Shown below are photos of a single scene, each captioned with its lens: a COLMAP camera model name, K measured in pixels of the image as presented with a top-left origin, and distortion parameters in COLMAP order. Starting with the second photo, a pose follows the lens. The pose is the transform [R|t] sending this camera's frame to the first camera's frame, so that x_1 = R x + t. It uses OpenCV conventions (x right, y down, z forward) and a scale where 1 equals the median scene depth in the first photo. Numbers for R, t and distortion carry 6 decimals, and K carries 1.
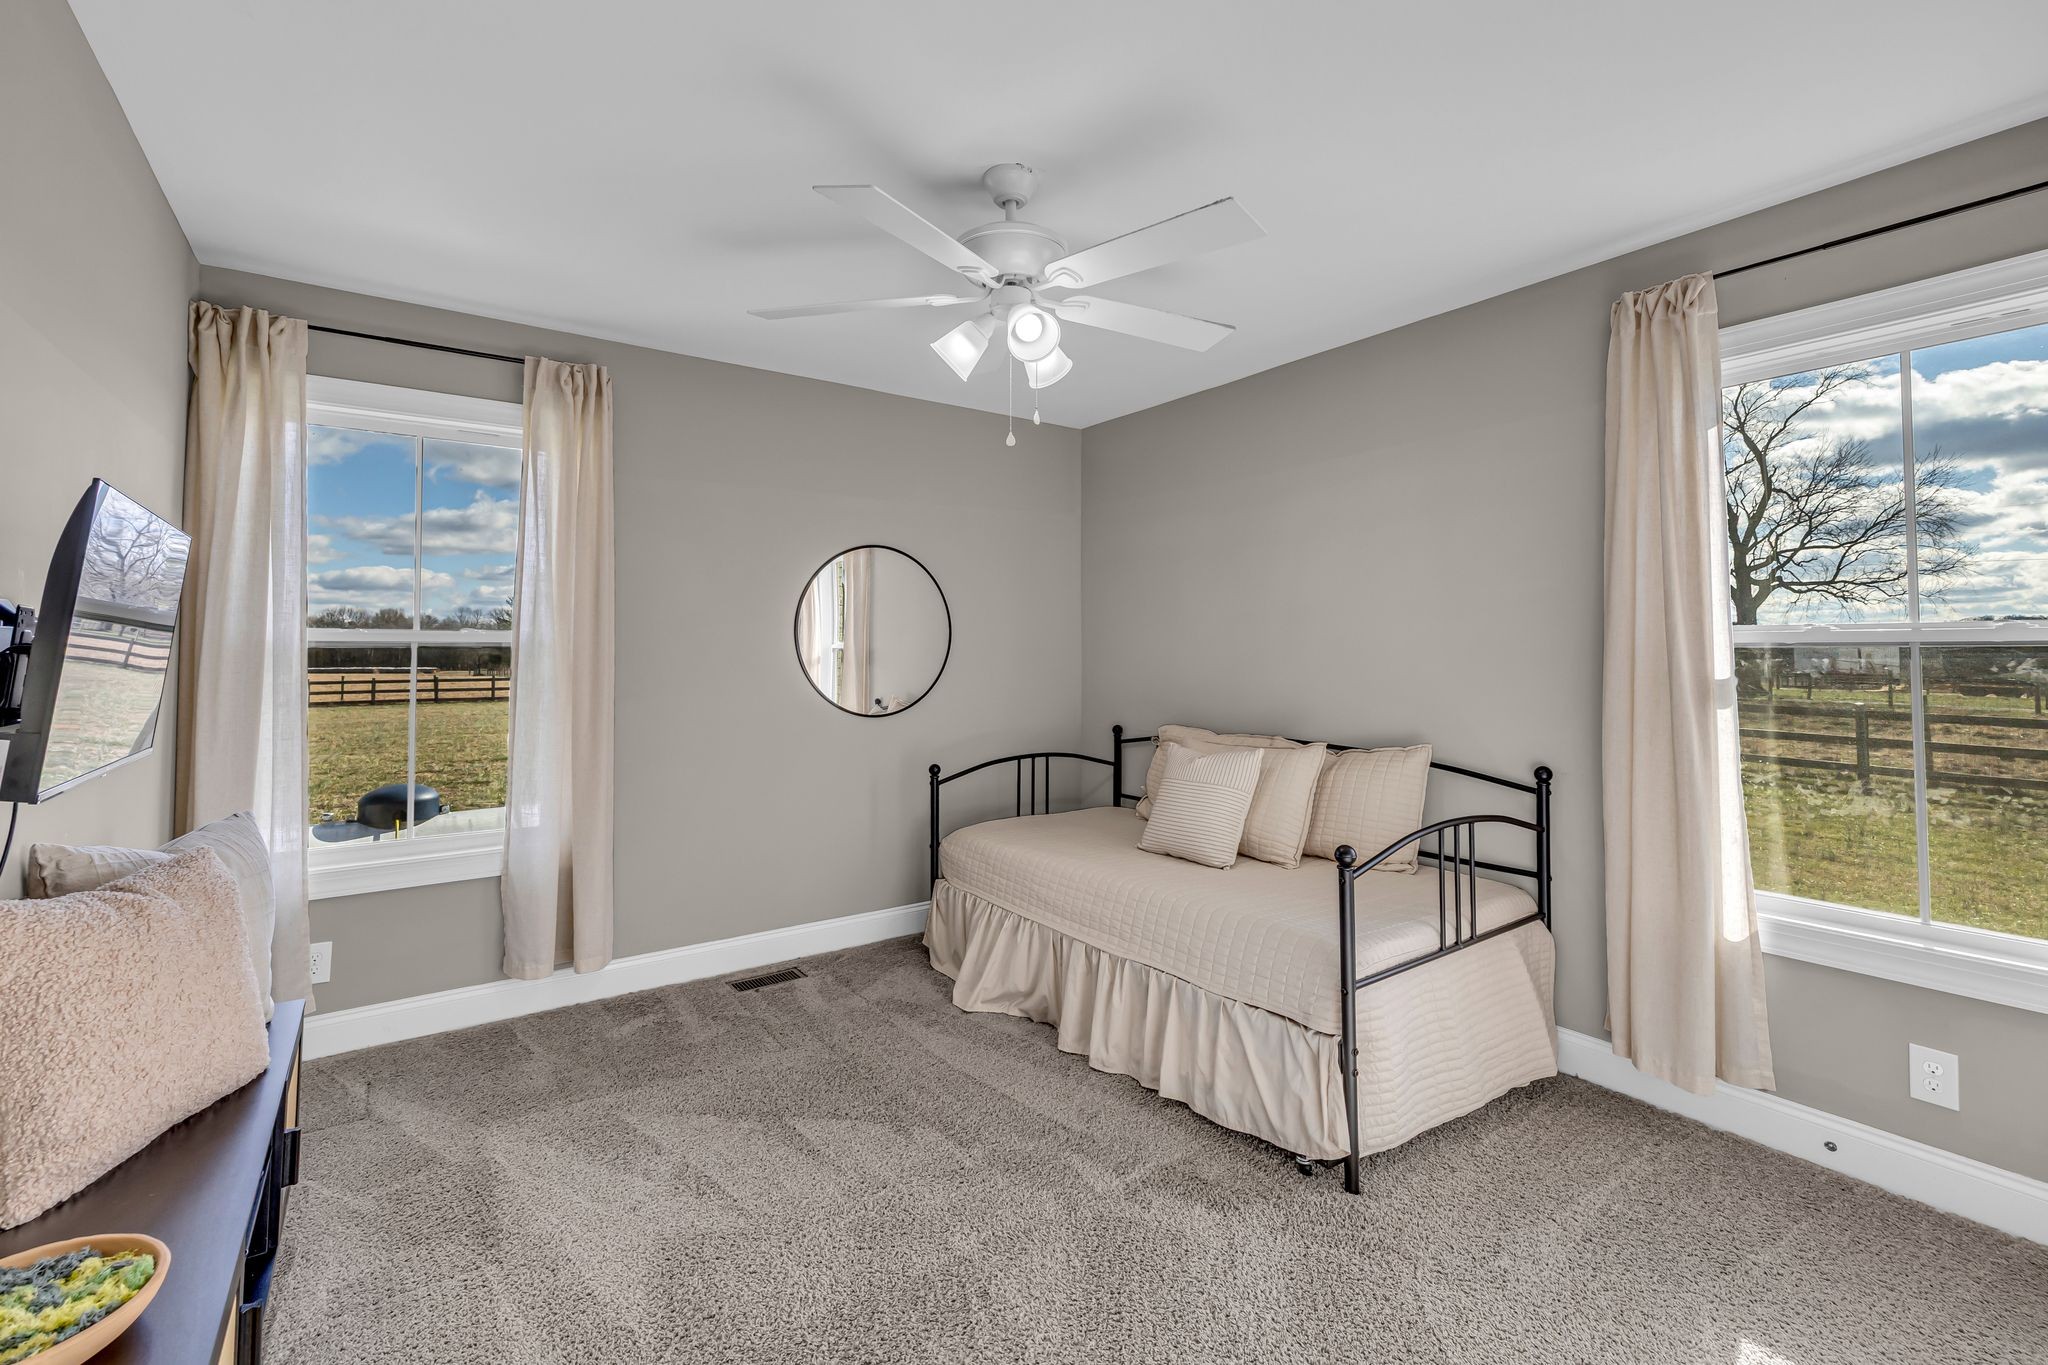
lens RADIAL K [[871.8, 0, 1031.4], [0, 871.8, 671.8], [0, 0, 1]] dist [-0.001586, -0.000159]
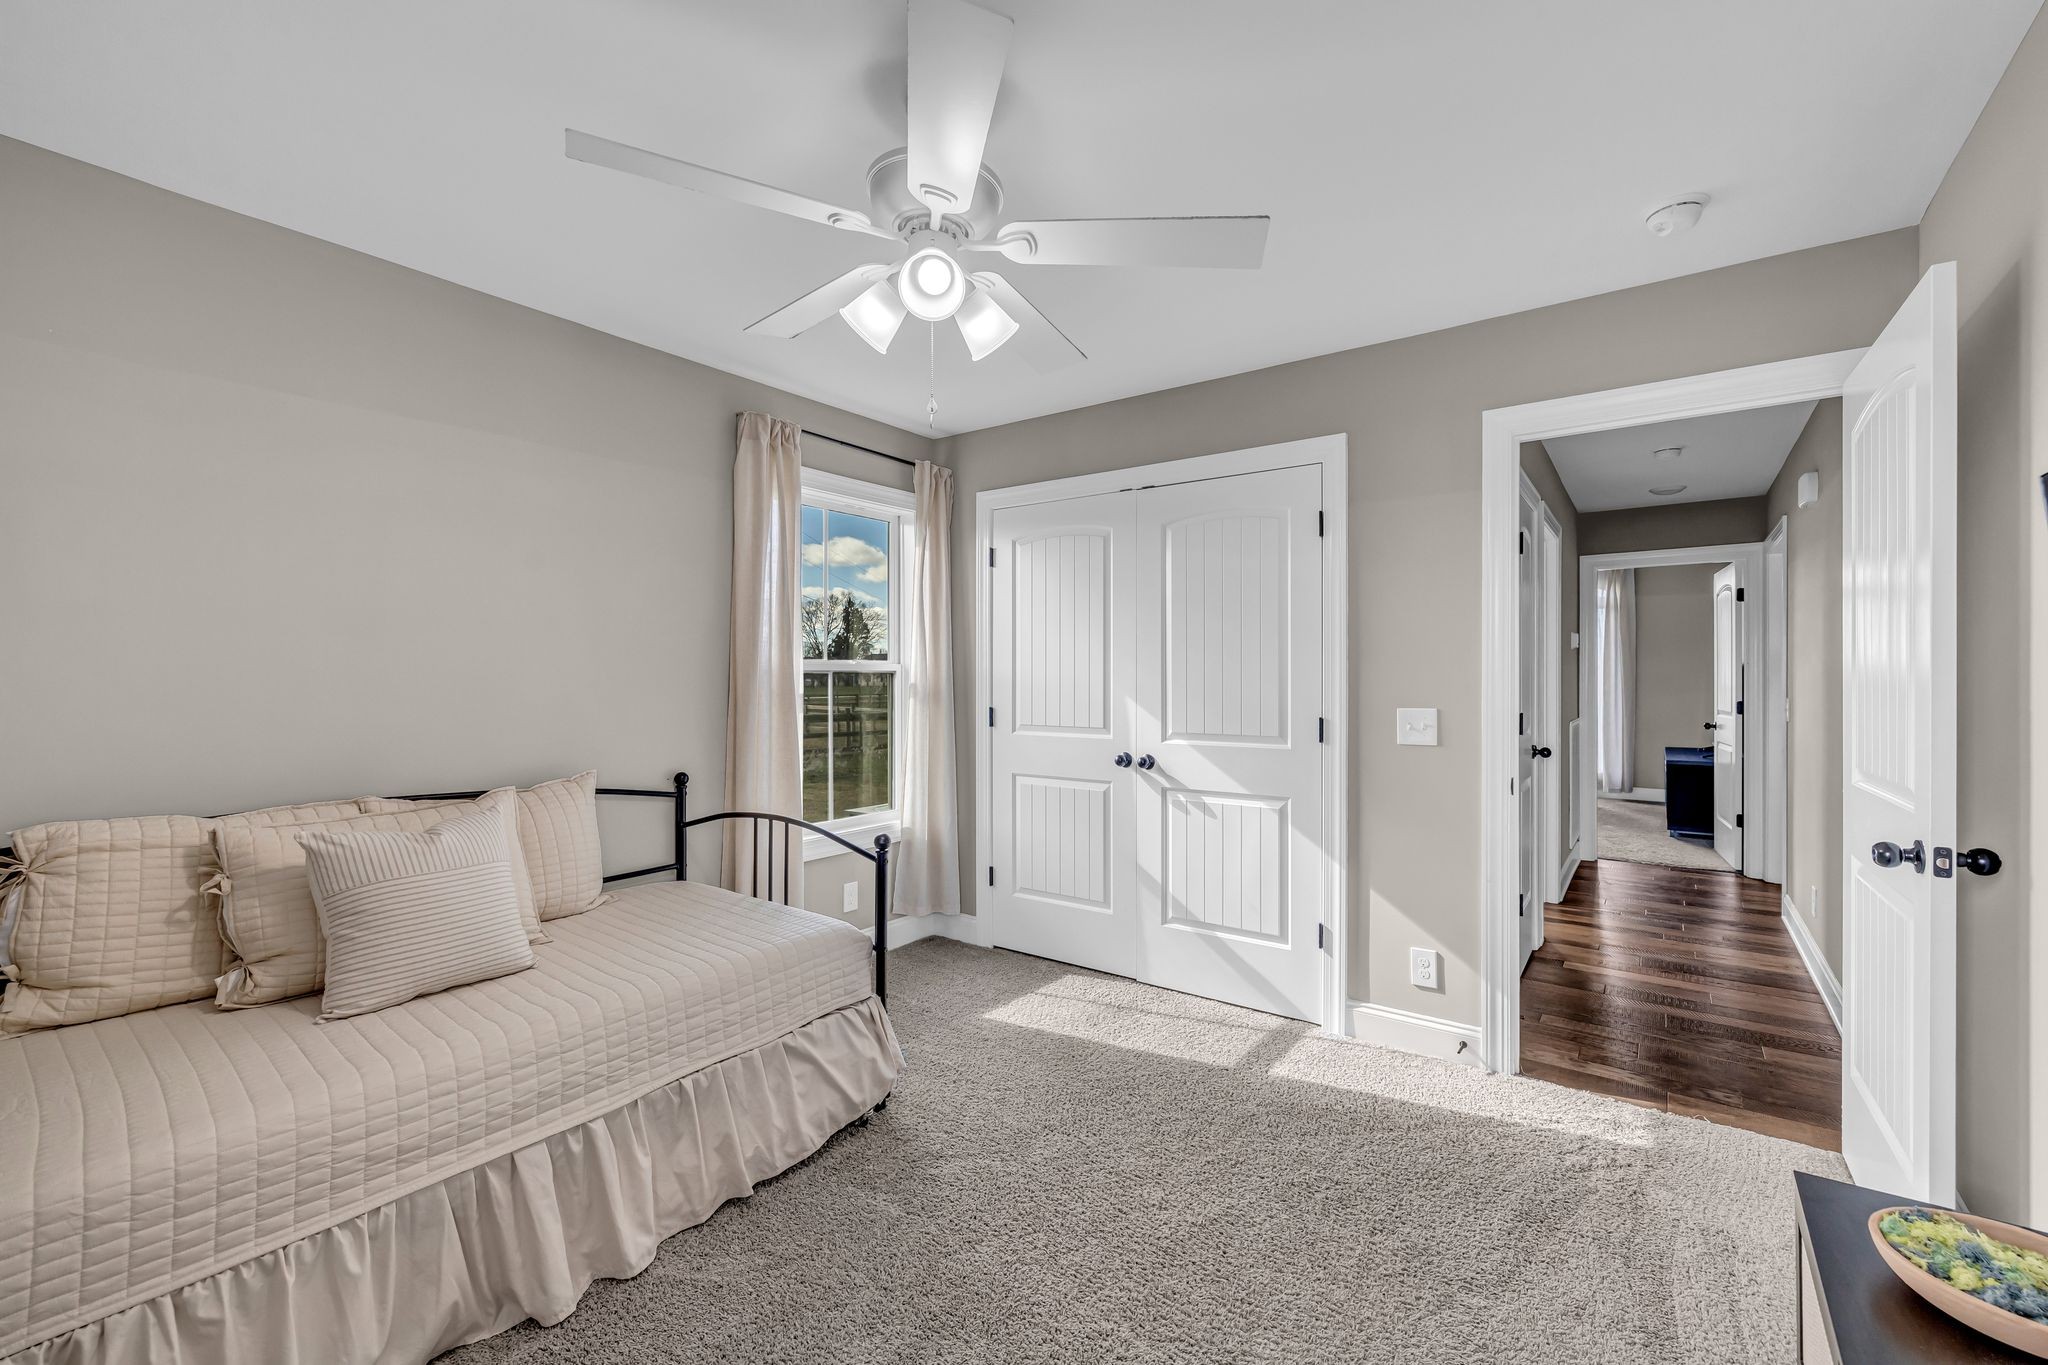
lens RADIAL K [[871.8, 0, 1031.4], [0, 871.8, 671.8], [0, 0, 1]] dist [-0.001586, -0.000159]
pose [[-0.299975, -0.001919, 0.953945, -0.695846], [0.016875, 0.999831, 0.007318, -0.031085], [-0.953798, 0.018293, -0.299892, 0.901979]]
